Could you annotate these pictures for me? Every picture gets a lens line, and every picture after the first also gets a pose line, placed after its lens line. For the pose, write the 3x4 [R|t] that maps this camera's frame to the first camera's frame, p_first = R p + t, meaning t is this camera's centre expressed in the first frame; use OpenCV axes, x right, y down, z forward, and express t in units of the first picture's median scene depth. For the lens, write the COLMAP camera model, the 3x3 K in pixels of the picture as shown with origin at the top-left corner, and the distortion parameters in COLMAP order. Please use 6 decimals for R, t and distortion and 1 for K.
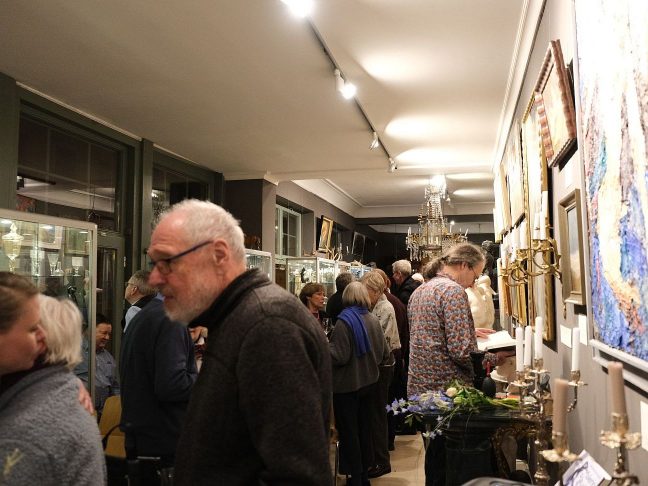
lens RADIAL K [[591.8, 0, 341.7], [0, 591.8, 243.6], [0, 0, 1]] dist [-0.015733, -0.000754]
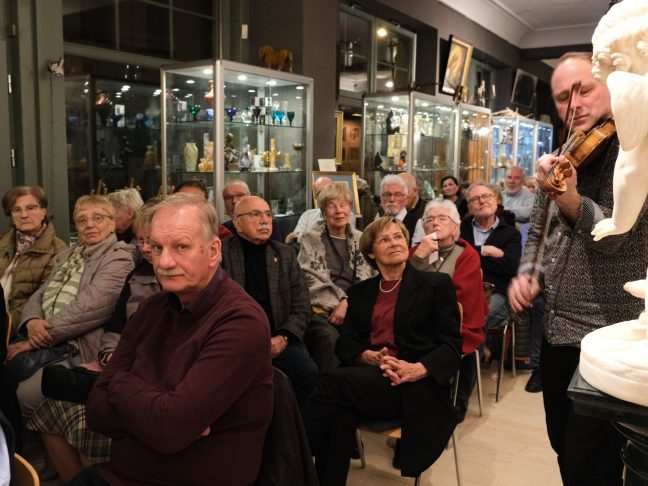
lens RADIAL K [[658.1, 0, 276.0], [0, 658.1, 245.1], [0, 0, 1]] dist [-0.023453, 0.029712]
pose [[0.933155, 0.058861, -0.354623, 0.056605], [0.014861, 0.979343, 0.201659, 0.029492], [0.359168, -0.193449, 0.913004, 0.235103]]
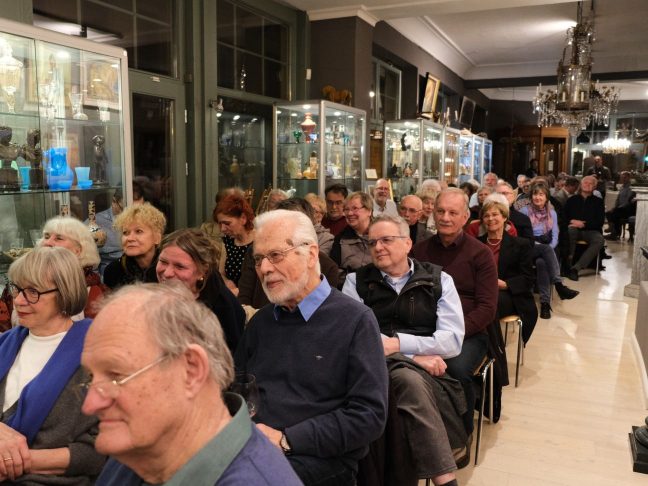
lens RADIAL K [[609.5, 0, 324.0], [0, 609.5, 243.0], [0, 0, 1]] dist [-0.000479, -0.007257]
pose [[0.982377, 0.034825, -0.183639, -0.010088], [0.002220, 0.980247, 0.197765, 0.017735], [0.186899, -0.194687, 0.962894, 0.096013]]
